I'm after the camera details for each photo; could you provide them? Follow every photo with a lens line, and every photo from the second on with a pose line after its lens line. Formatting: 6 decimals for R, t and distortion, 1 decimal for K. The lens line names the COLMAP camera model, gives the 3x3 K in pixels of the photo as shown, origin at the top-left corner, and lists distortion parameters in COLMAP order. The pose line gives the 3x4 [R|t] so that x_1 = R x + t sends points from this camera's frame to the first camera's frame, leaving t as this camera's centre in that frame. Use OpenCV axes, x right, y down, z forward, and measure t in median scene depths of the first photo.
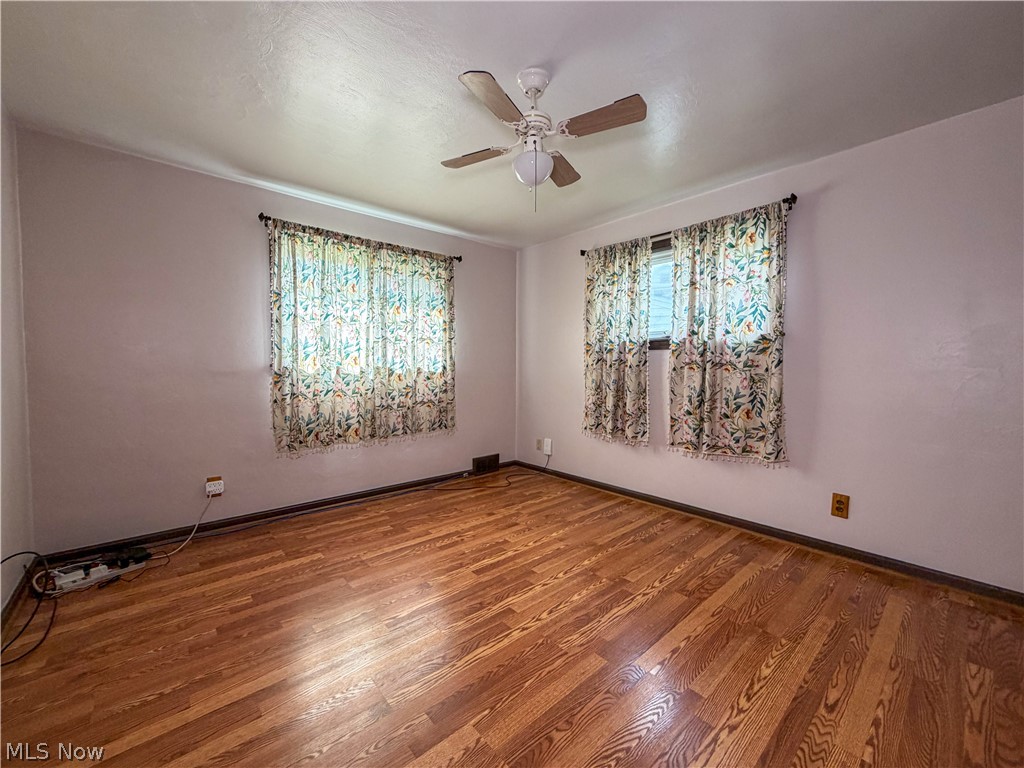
lens RADIAL K [[408.1, 0, 512.3], [0, 408.1, 384.5], [0, 0, 1]] dist [0.001545, 0.001254]
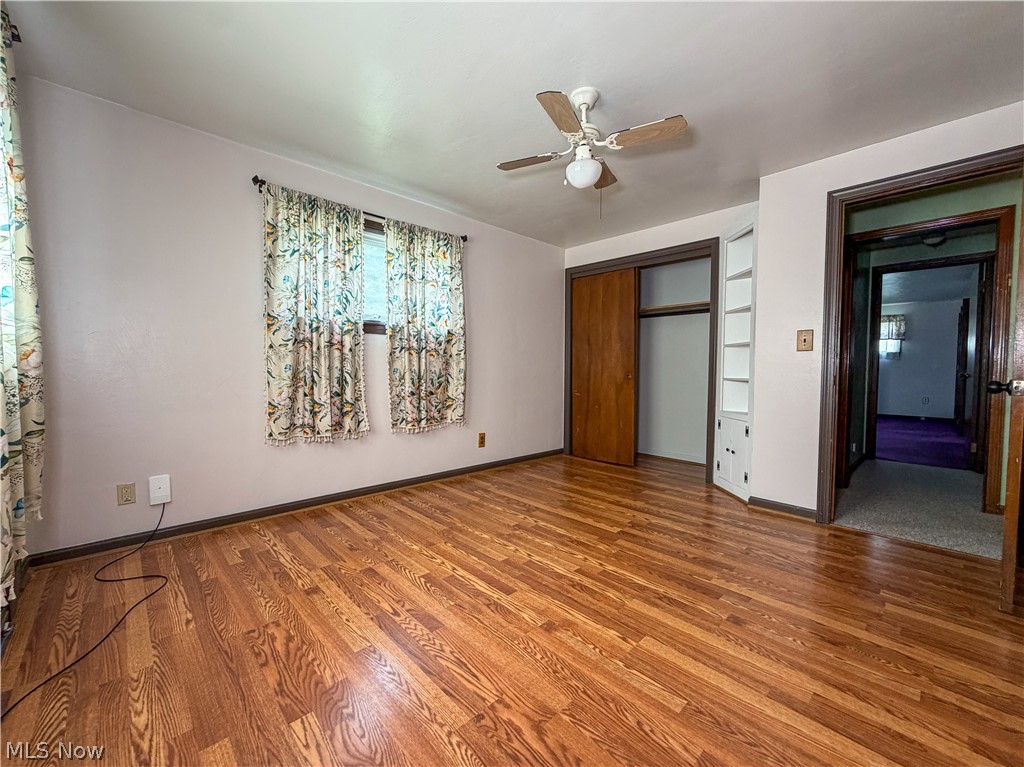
lens RADIAL K [[408.1, 0, 513.6], [0, 408.1, 382.8], [0, 0, 1]] dist [0.001545, 0.001254]
pose [[-0.032394, -0.042302, 0.998580, -0.699348], [0.036771, 0.998377, 0.043486, 0.001922], [-0.998799, 0.038127, -0.030786, 0.783991]]
